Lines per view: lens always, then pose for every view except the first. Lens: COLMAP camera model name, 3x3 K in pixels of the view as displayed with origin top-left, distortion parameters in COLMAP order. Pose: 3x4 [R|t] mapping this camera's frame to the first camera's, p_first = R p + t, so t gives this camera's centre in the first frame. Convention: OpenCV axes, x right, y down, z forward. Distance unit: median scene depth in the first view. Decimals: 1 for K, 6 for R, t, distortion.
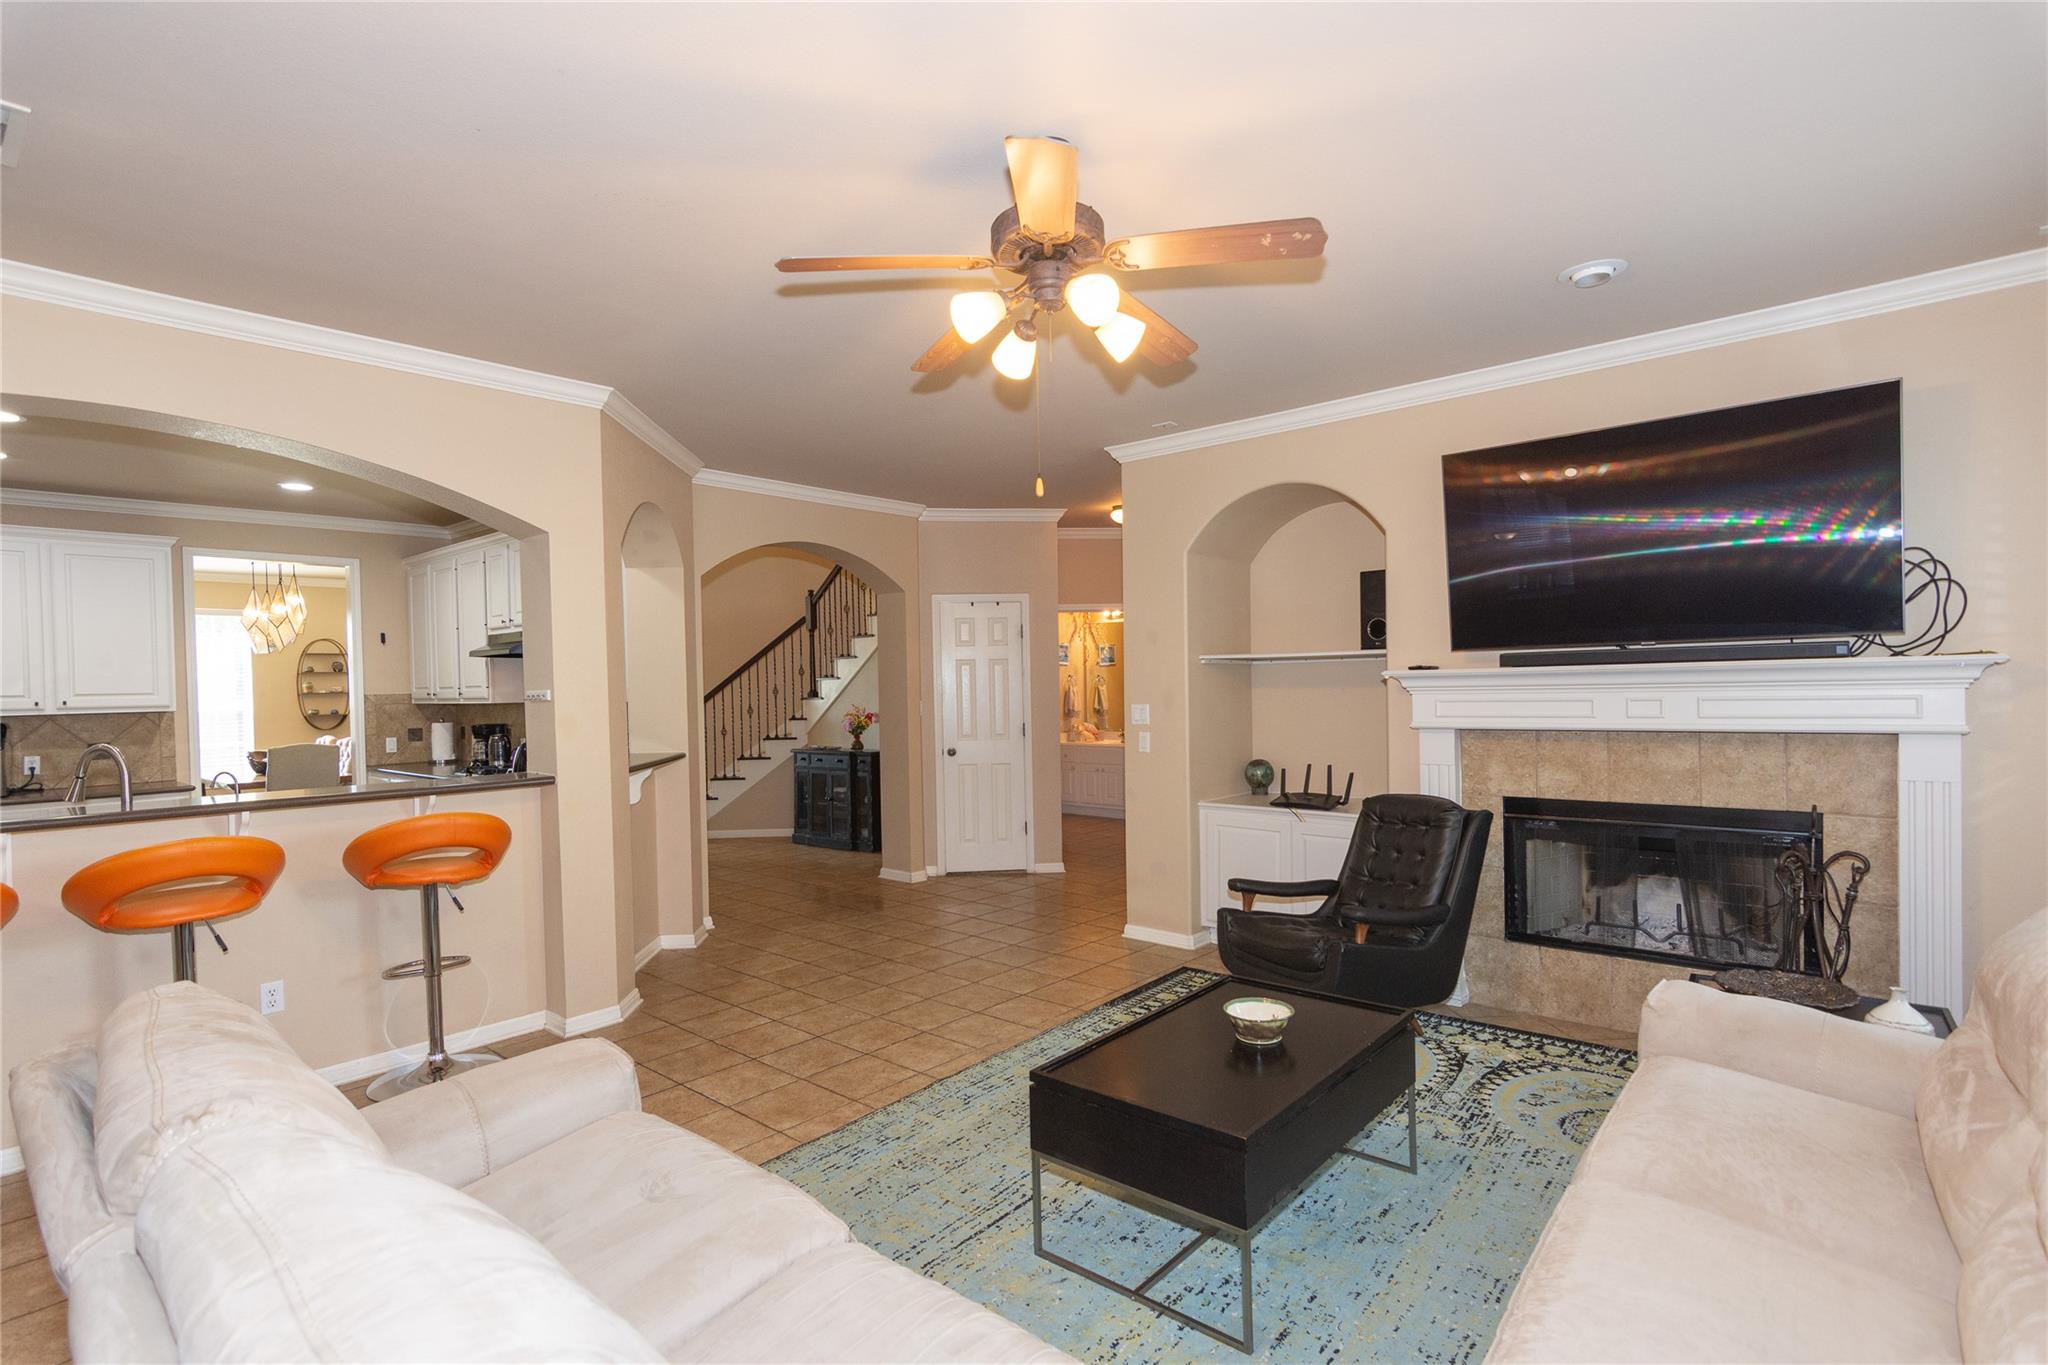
lens RADIAL K [[988.8, 0, 1031.8], [0, 988.8, 689.2], [0, 0, 1]] dist [-0.003366, 0.002524]
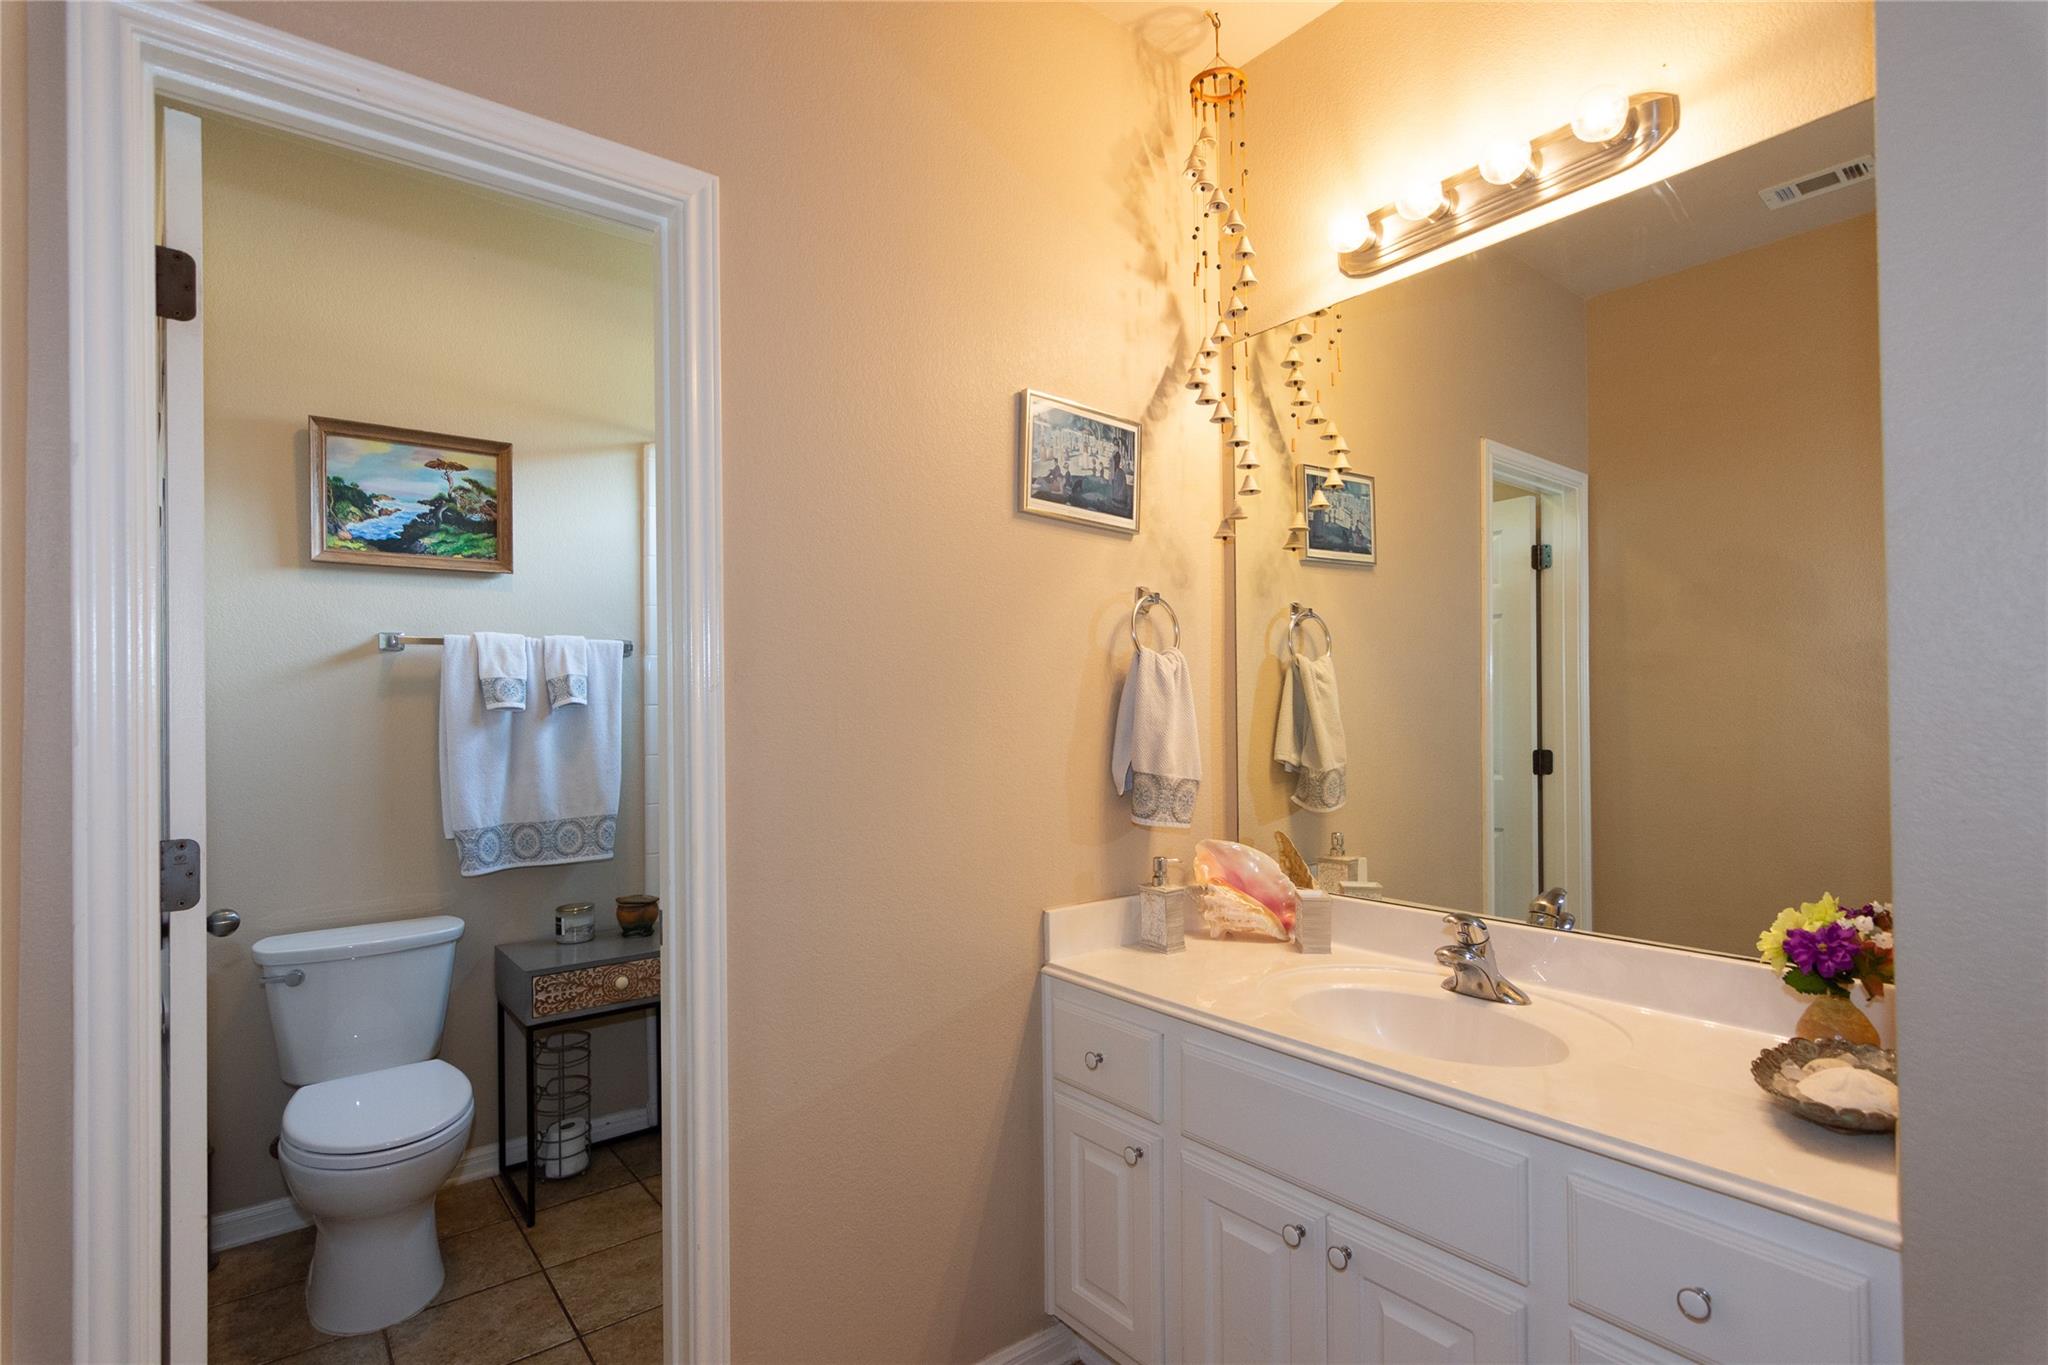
lens RADIAL K [[988.8, 0, 1023.4], [0, 988.8, 690.0], [0, 0, 1]] dist [-0.003366, 0.002524]
pose [[0.983158, 0.005522, -0.182674, 0.050023], [-0.008288, 0.999862, -0.014383, 0.007555], [0.182569, 0.015655, 0.983068, 0.805715]]
